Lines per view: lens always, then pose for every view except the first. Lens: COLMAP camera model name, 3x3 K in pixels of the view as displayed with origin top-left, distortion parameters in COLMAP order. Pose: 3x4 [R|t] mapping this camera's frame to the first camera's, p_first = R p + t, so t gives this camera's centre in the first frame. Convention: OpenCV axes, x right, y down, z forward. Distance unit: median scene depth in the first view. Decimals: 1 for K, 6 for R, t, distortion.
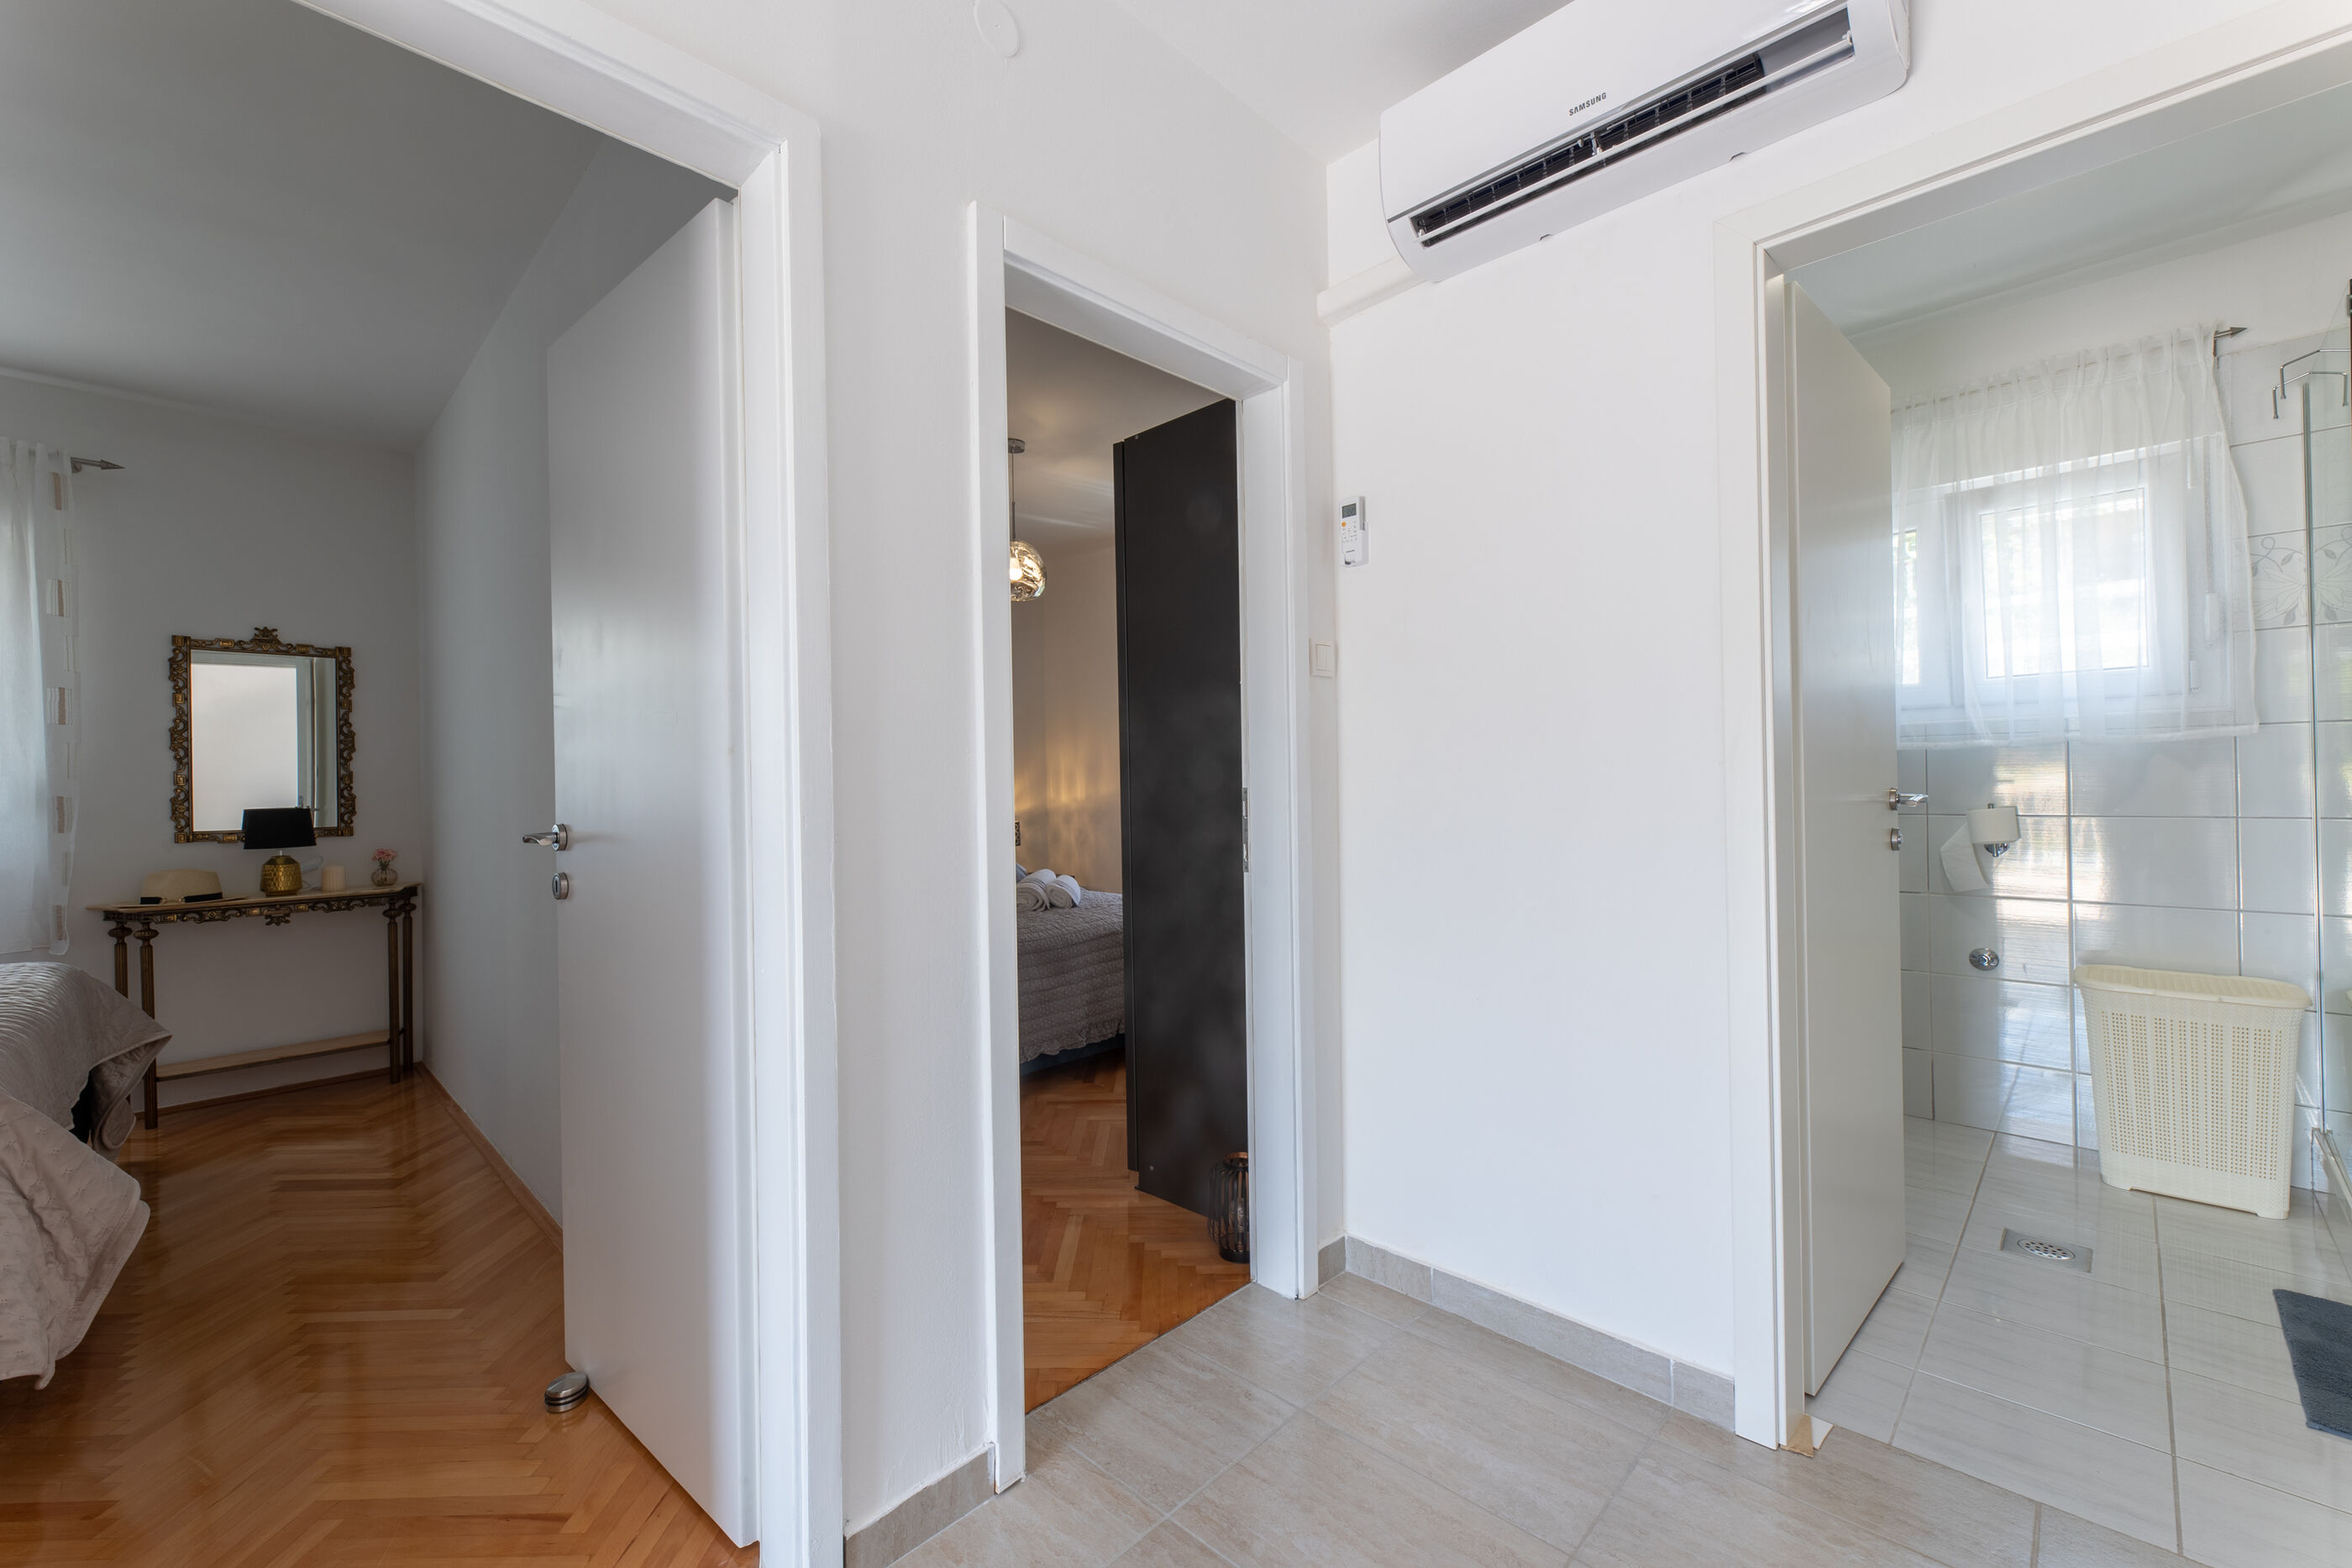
lens RADIAL K [[948.2, 0, 1177.5], [0, 948.2, 791.9], [0, 0, 1]] dist [0.004025, 0.000528]
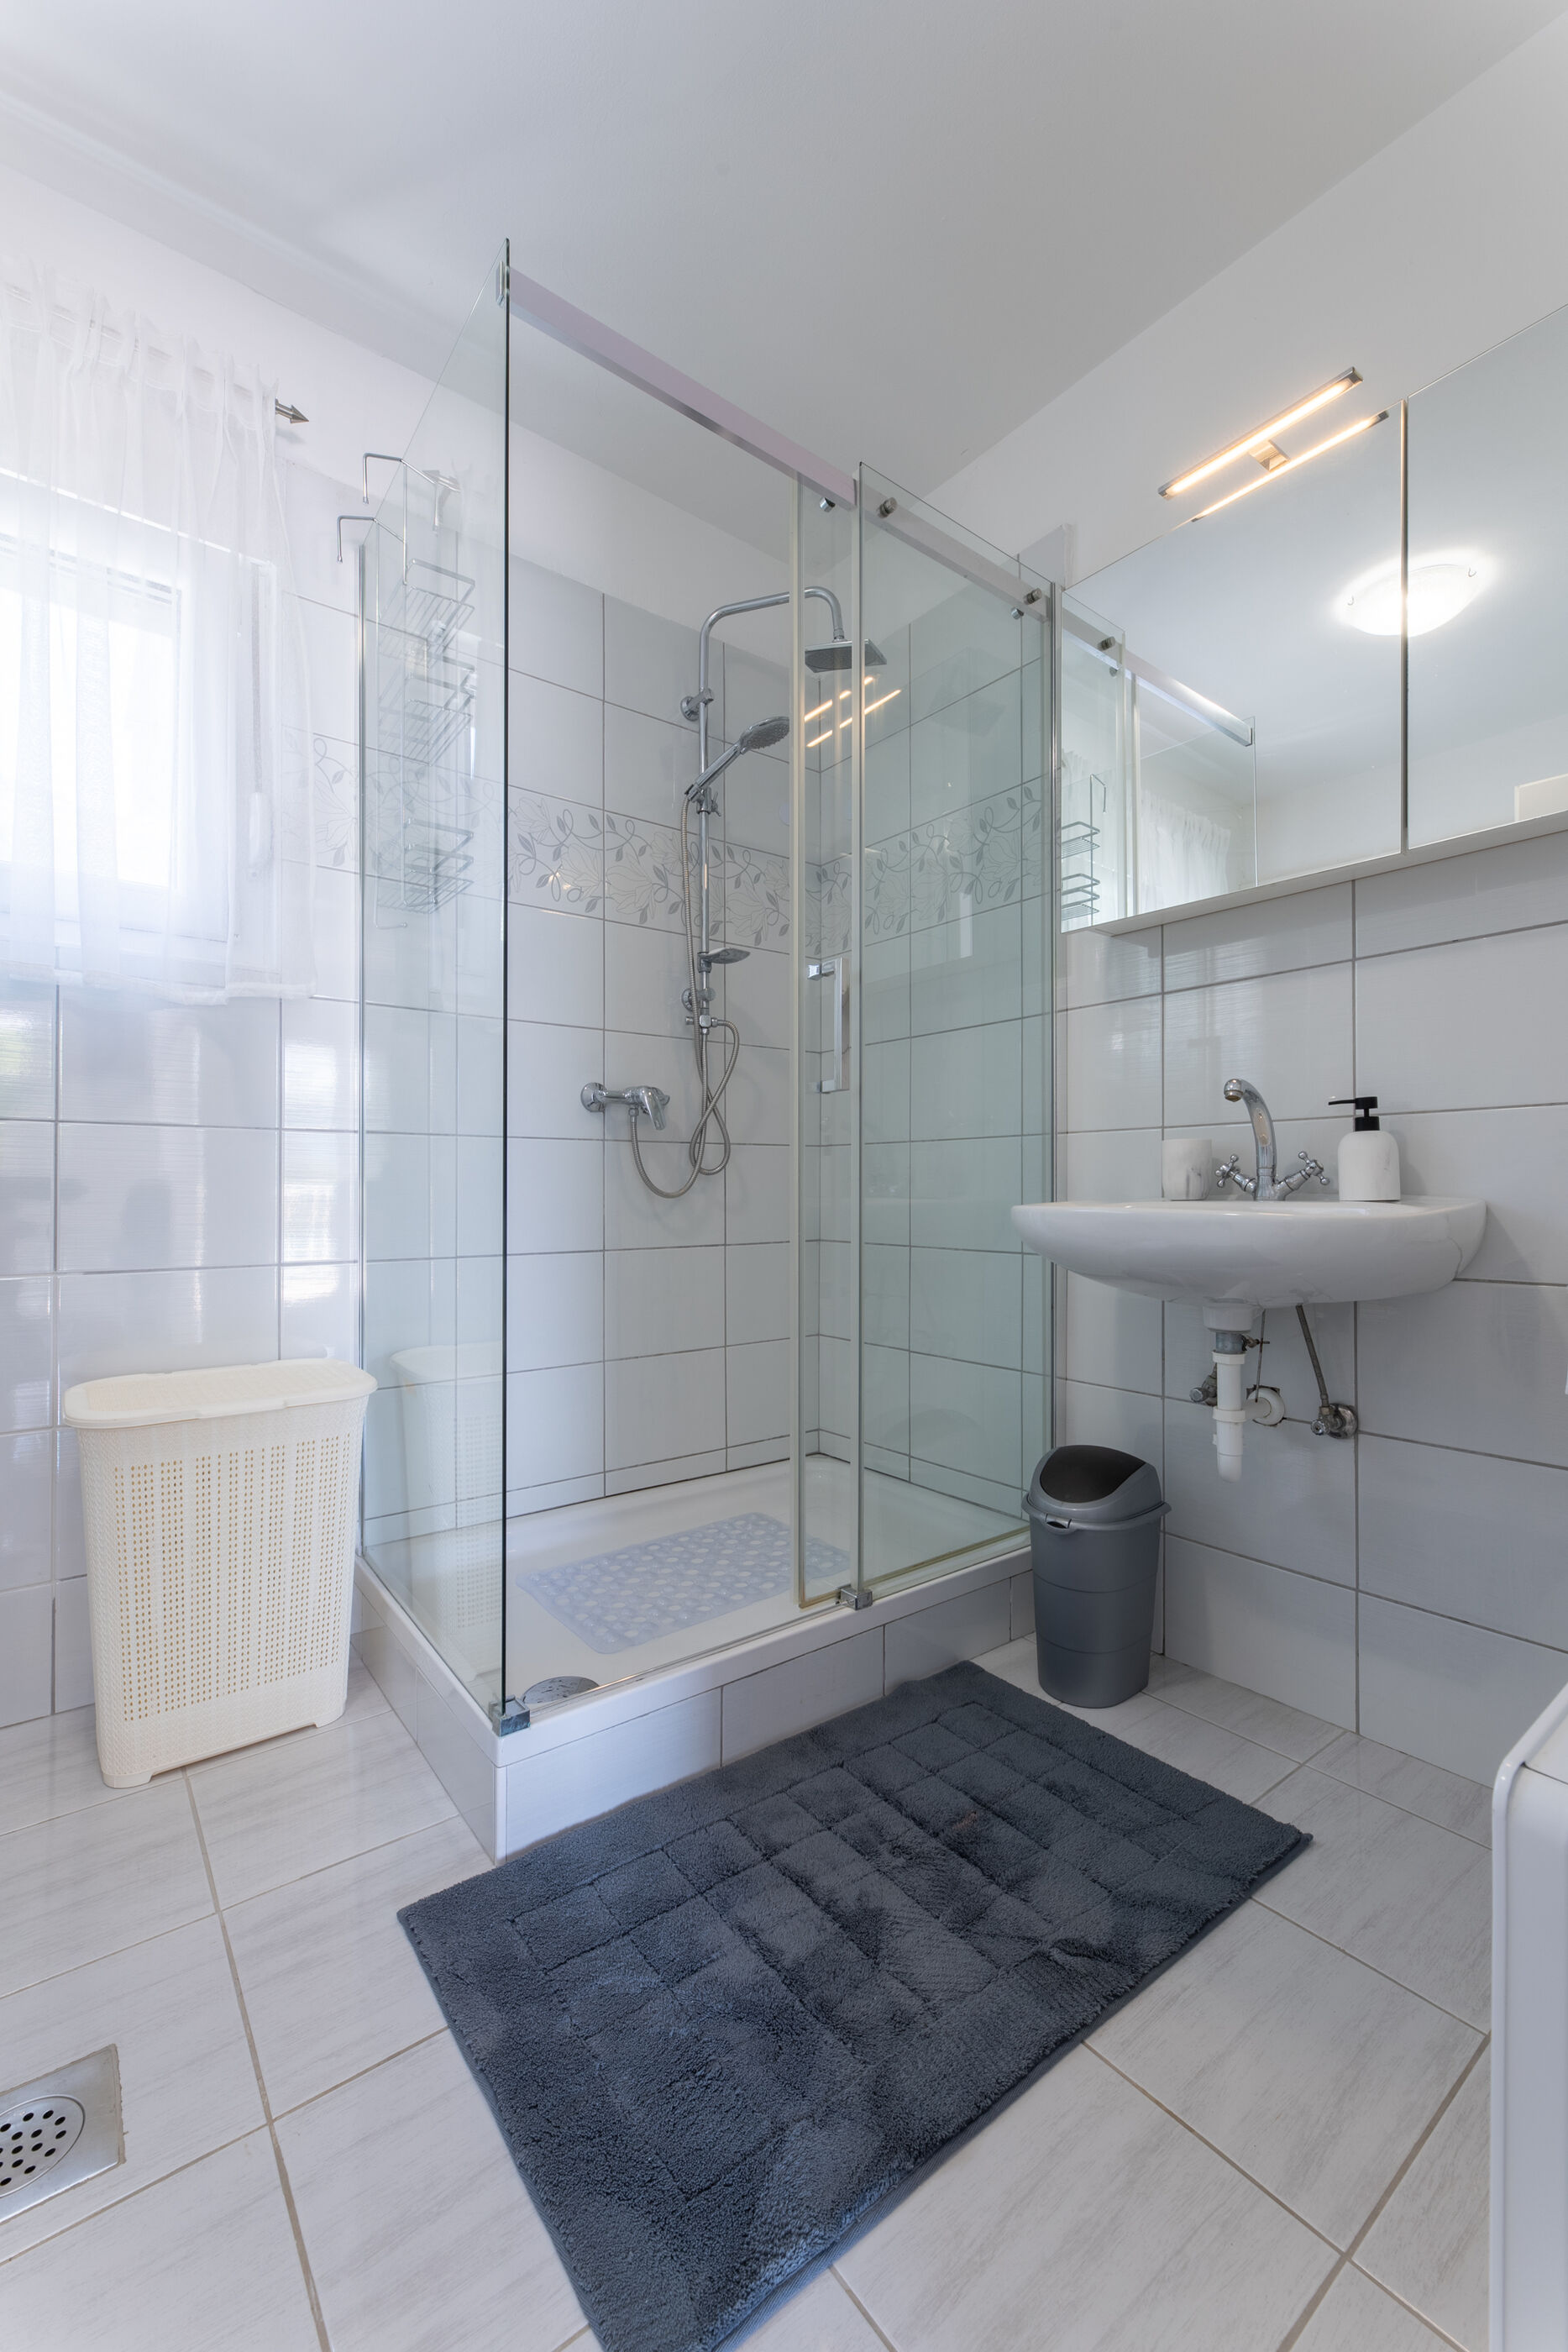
lens RADIAL K [[948.2, 0, 775.2], [0, 948.2, 1183.0], [0, 0, 1]] dist [0.004025, 0.000528]
pose [[0.141863, 0.019867, 0.989687, 0.499387], [-0.007667, 0.999791, -0.018971, 0.079227], [-0.989857, -0.004896, 0.141986, 0.568277]]
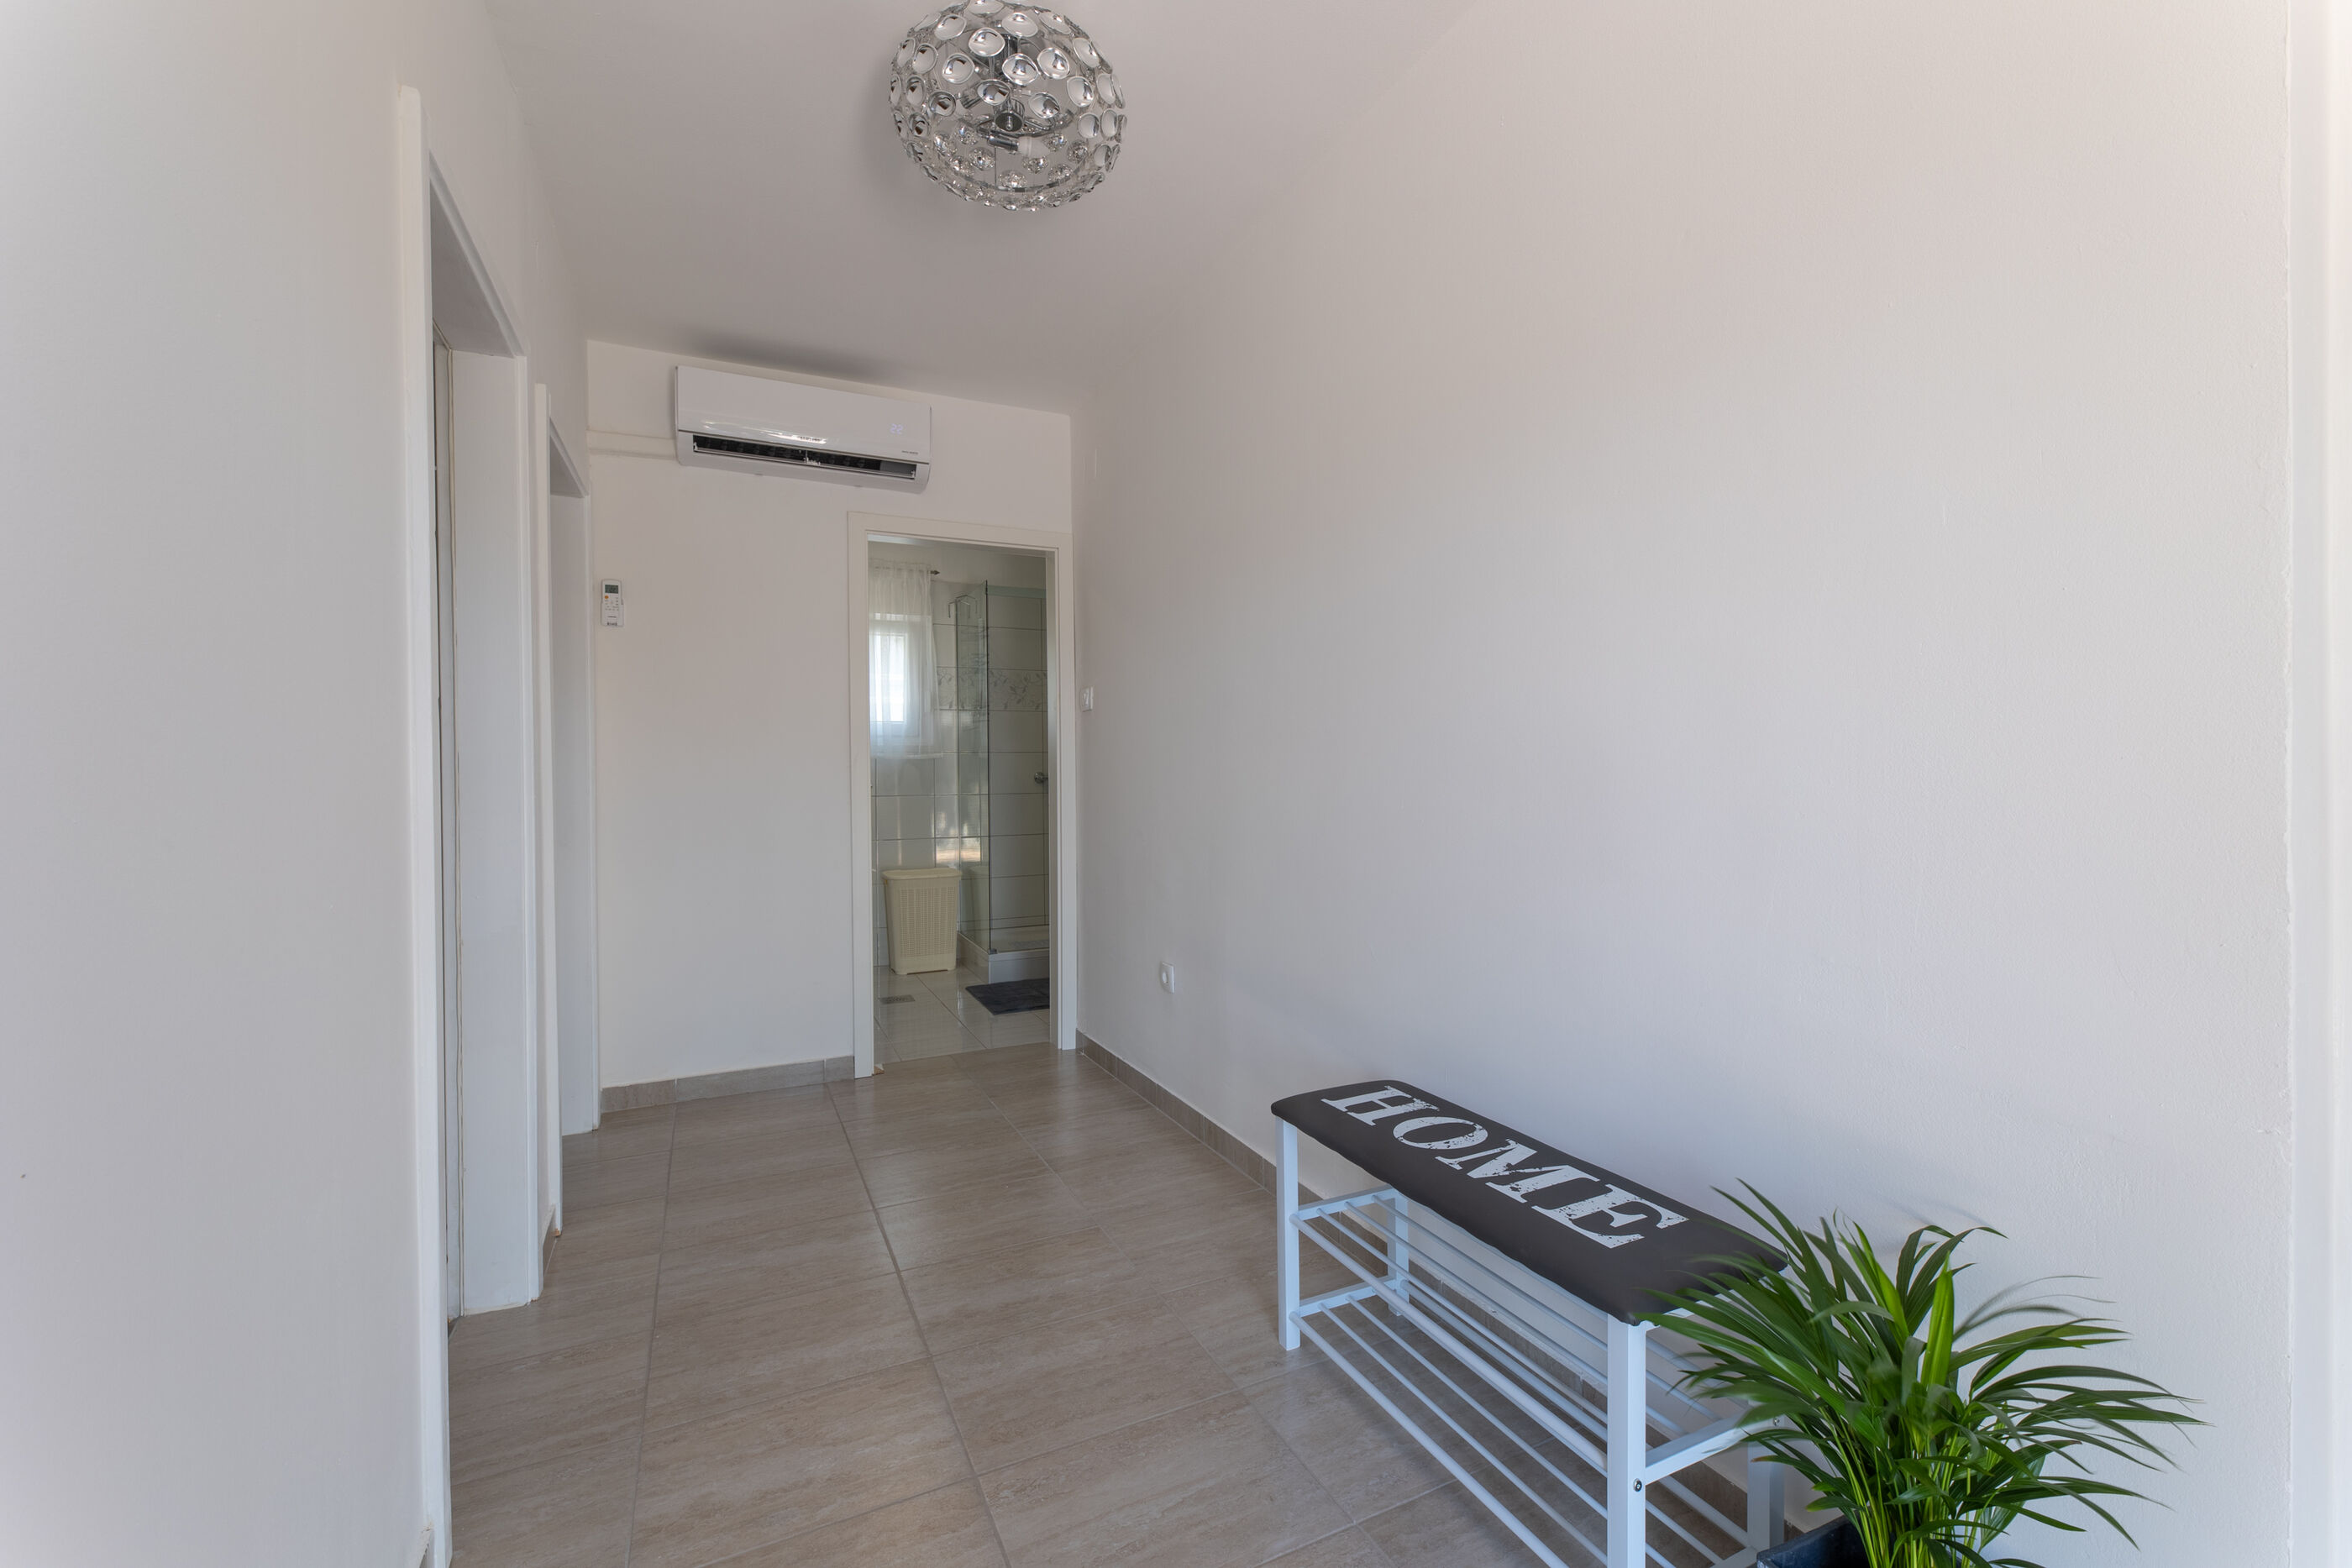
lens RADIAL K [[948.2, 0, 1173.9], [0, 948.2, 780.2], [0, 0, 1]] dist [0.004025, 0.000528]
pose [[0.350073, 0.005871, 0.936704, -0.745078], [-0.001396, 0.999983, -0.005746, 0.004716], [-0.936722, 0.000704, 0.350075, -0.272388]]
